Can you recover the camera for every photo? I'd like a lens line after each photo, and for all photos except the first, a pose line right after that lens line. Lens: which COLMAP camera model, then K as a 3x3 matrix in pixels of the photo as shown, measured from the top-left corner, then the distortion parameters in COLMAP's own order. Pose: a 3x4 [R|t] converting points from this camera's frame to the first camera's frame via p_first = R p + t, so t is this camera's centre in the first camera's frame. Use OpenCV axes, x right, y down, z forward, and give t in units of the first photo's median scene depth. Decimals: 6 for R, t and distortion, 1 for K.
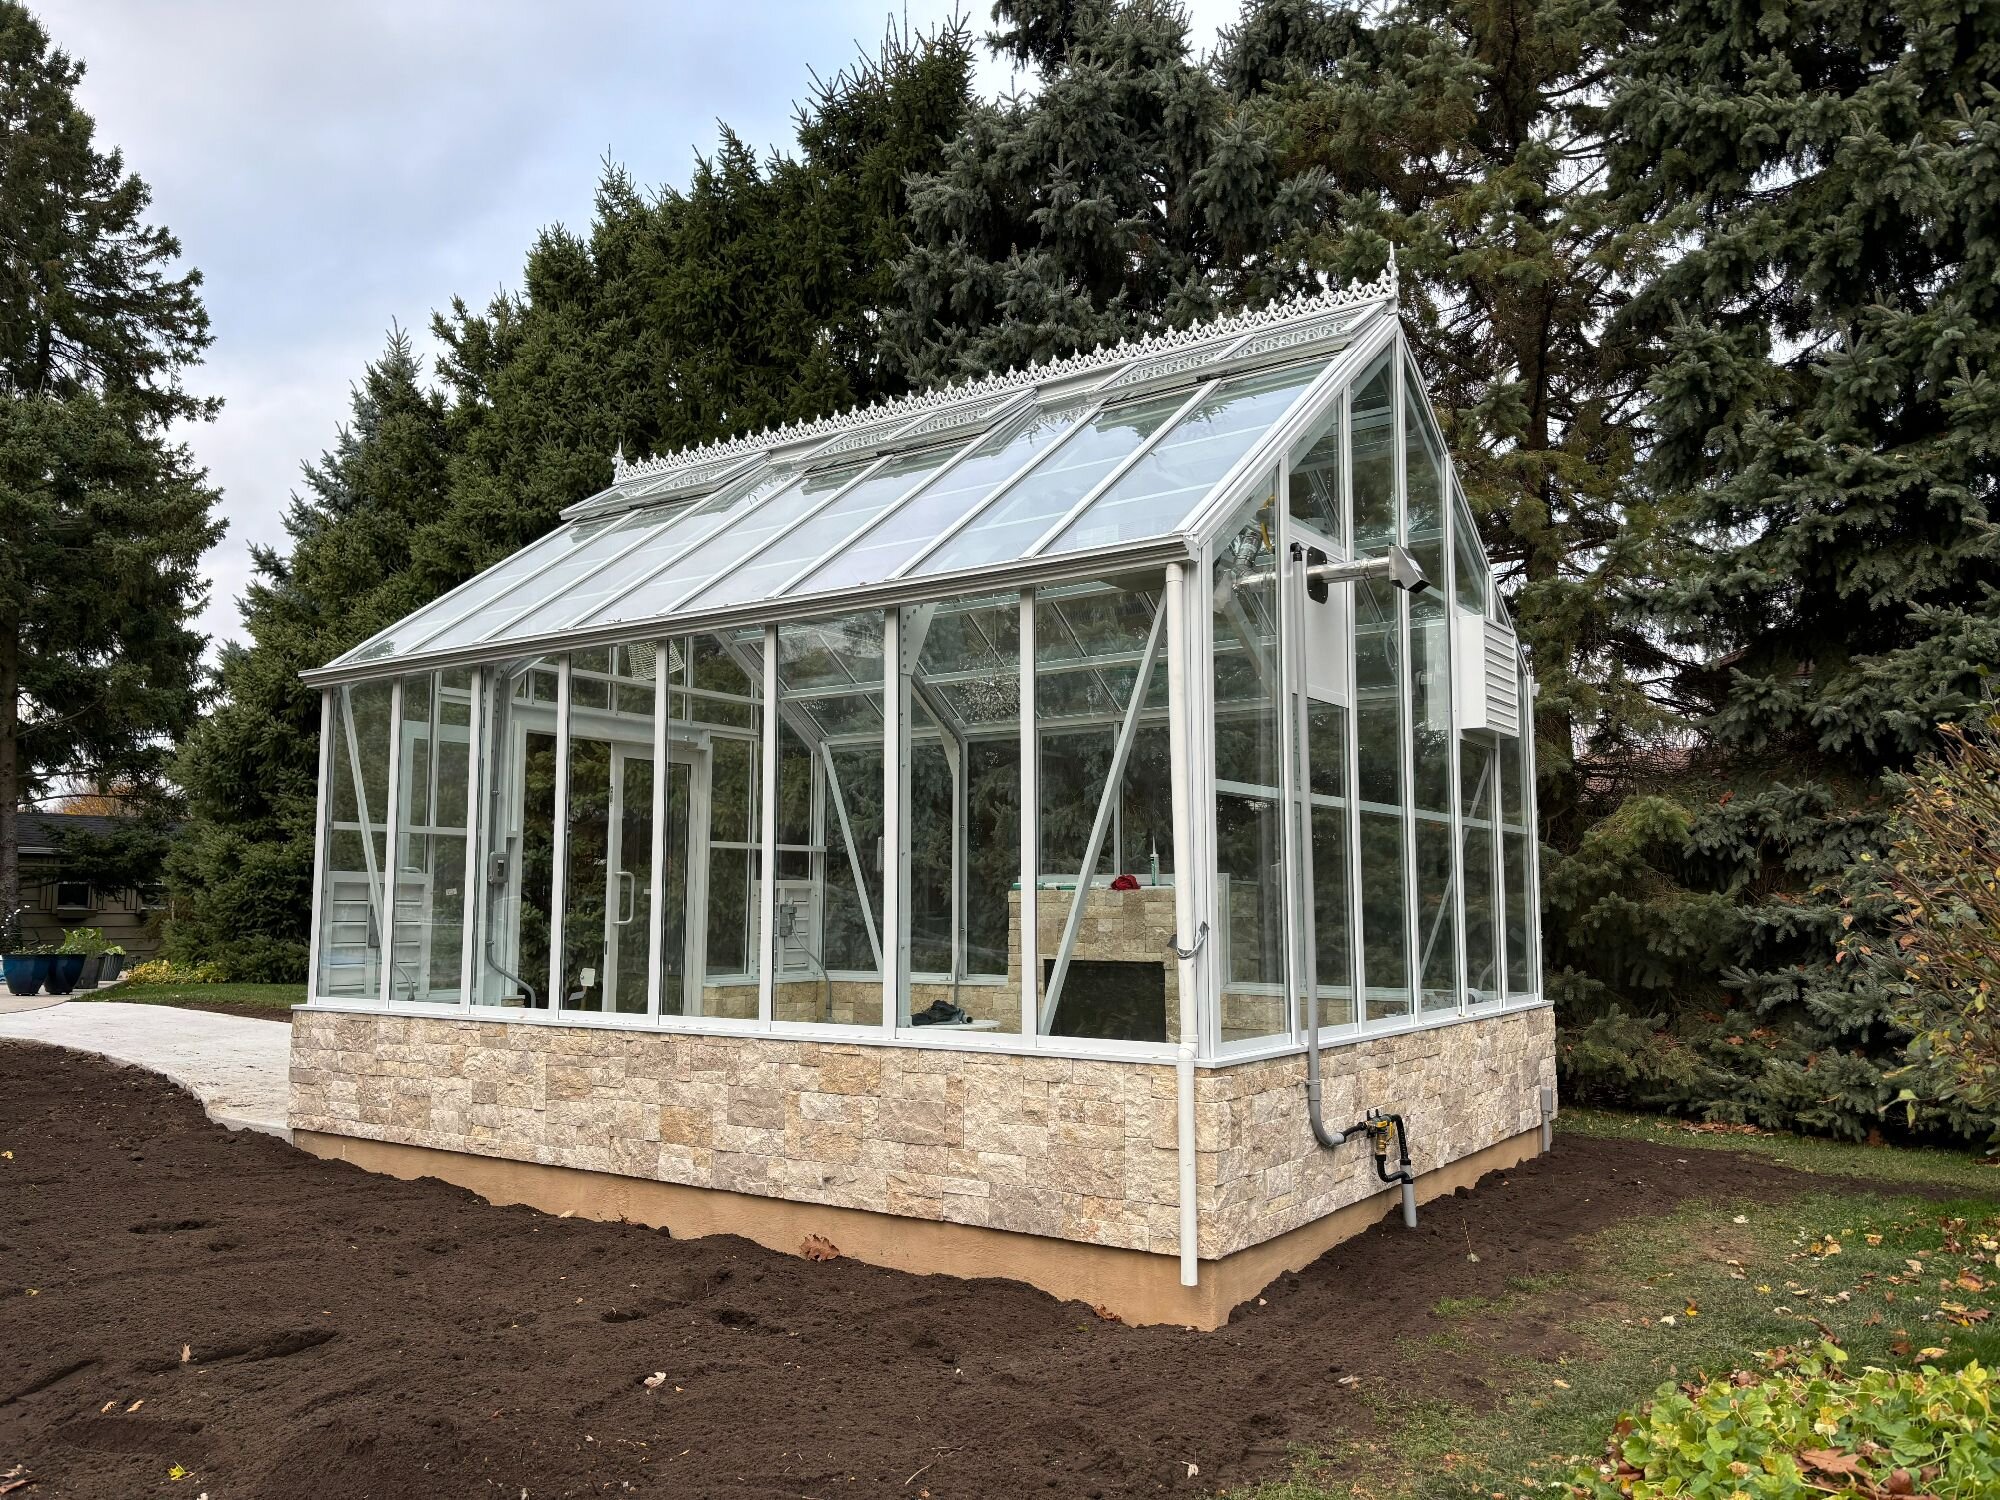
lens RADIAL K [[1527.5, 0, 987.5], [0, 1527.5, 738.9], [0, 0, 1]] dist [0.055041, -0.026282]
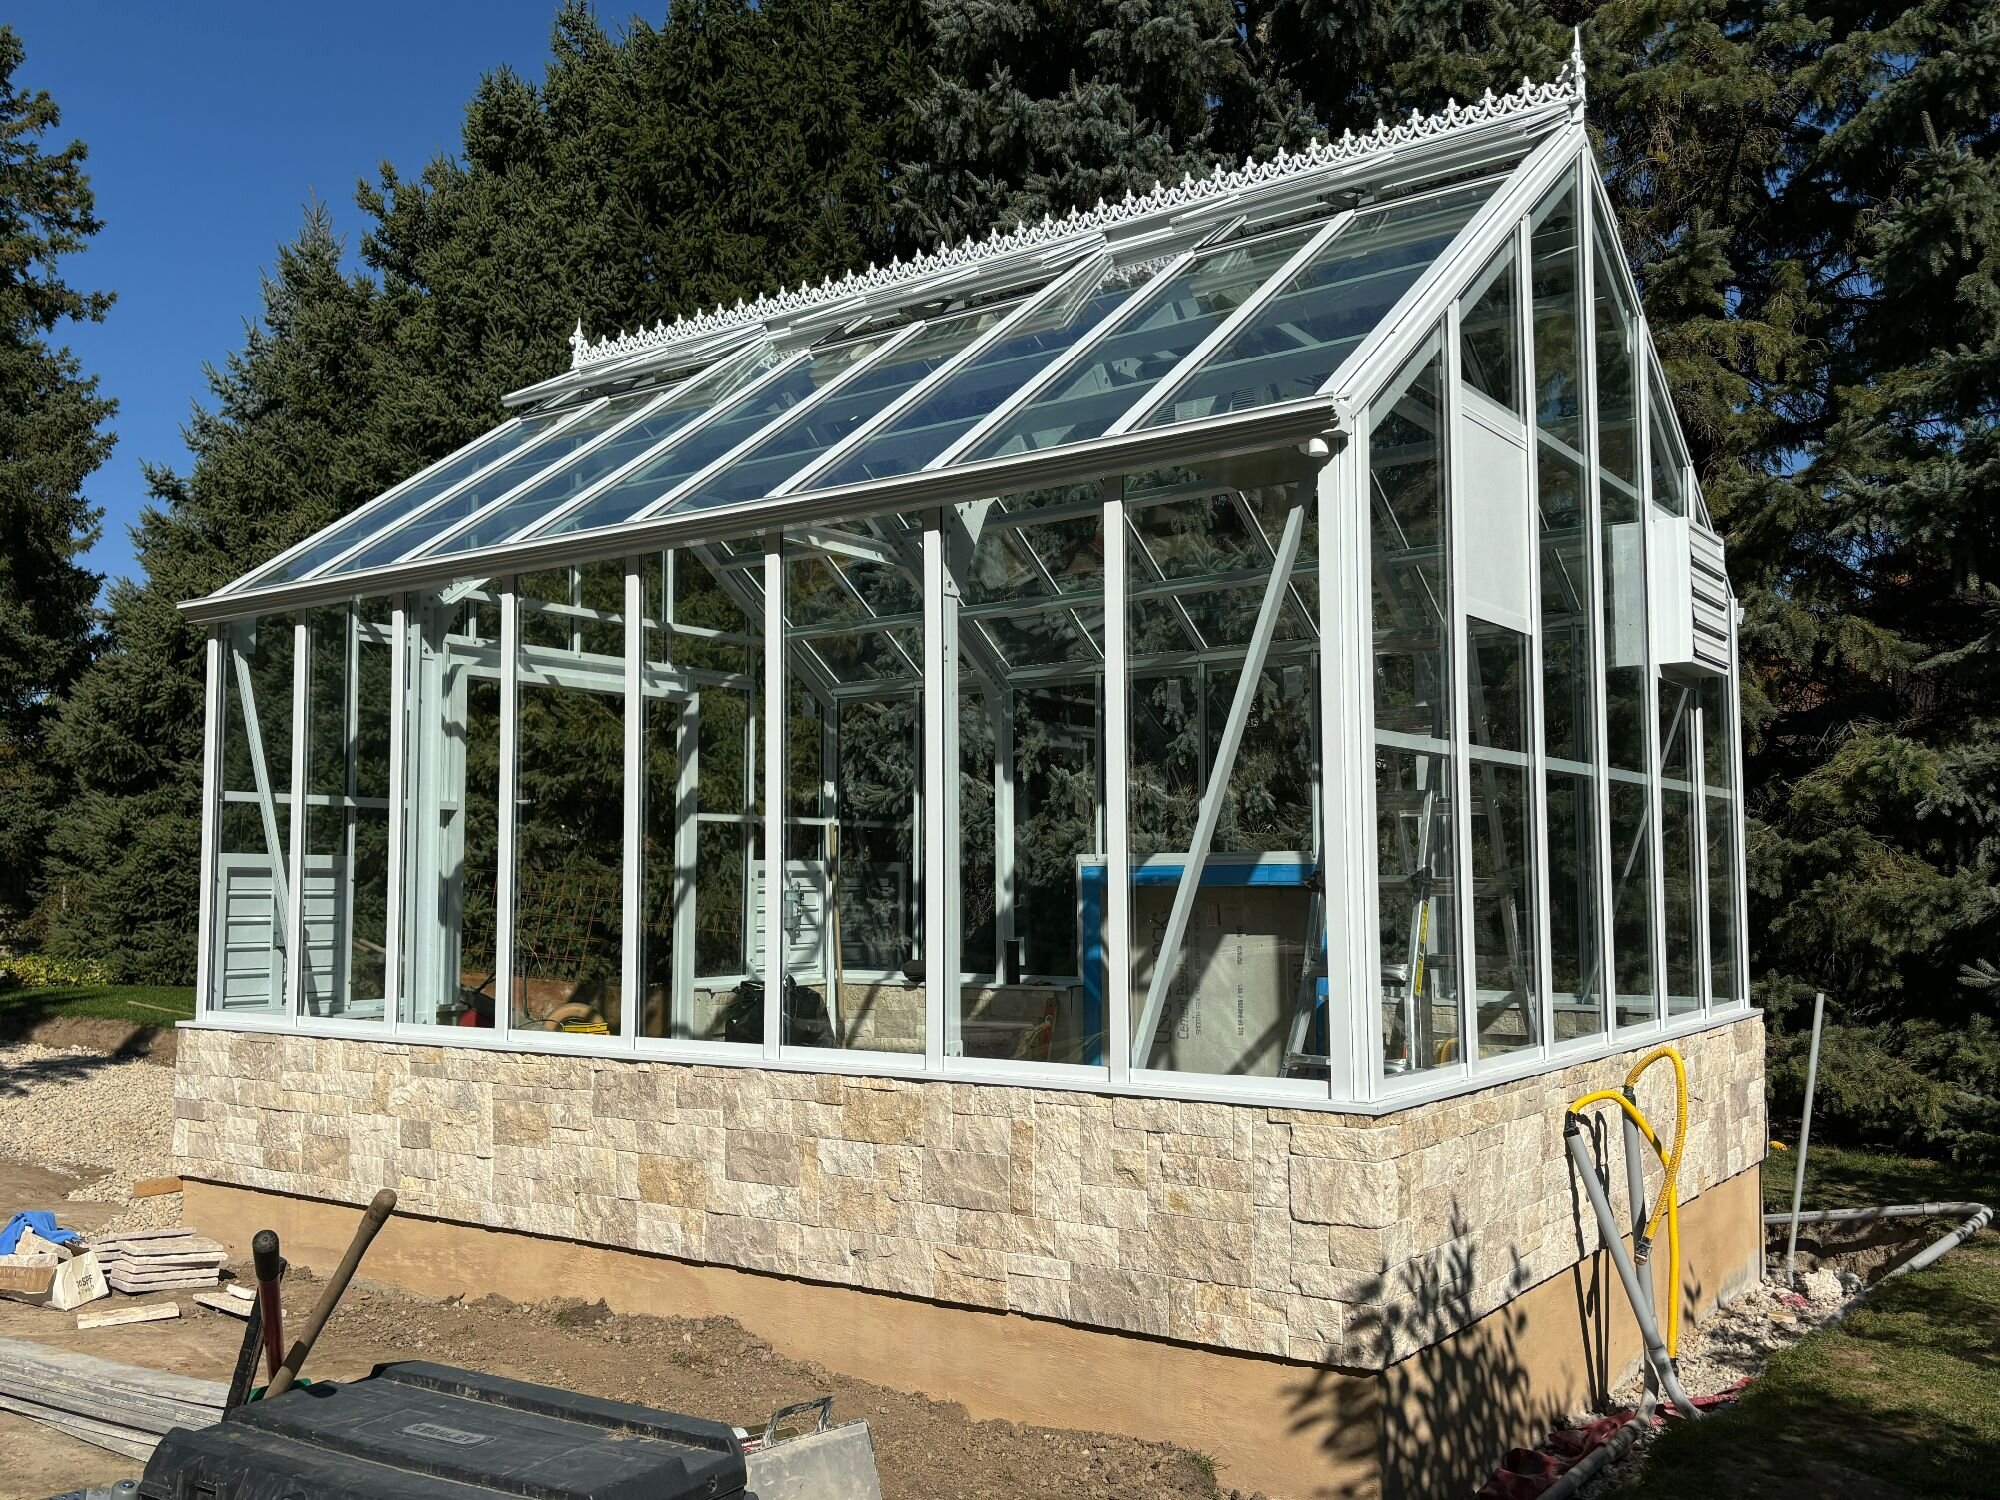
lens RADIAL K [[1700.5, 0, 1014.6], [0, 1700.5, 758.8], [0, 0, 1]] dist [0.080786, -0.000864]
pose [[0.999977, -0.006137, 0.002932, -0.018520], [0.006025, 0.999305, 0.036784, 0.006087], [-0.003155, -0.036765, 0.999319, 0.108428]]
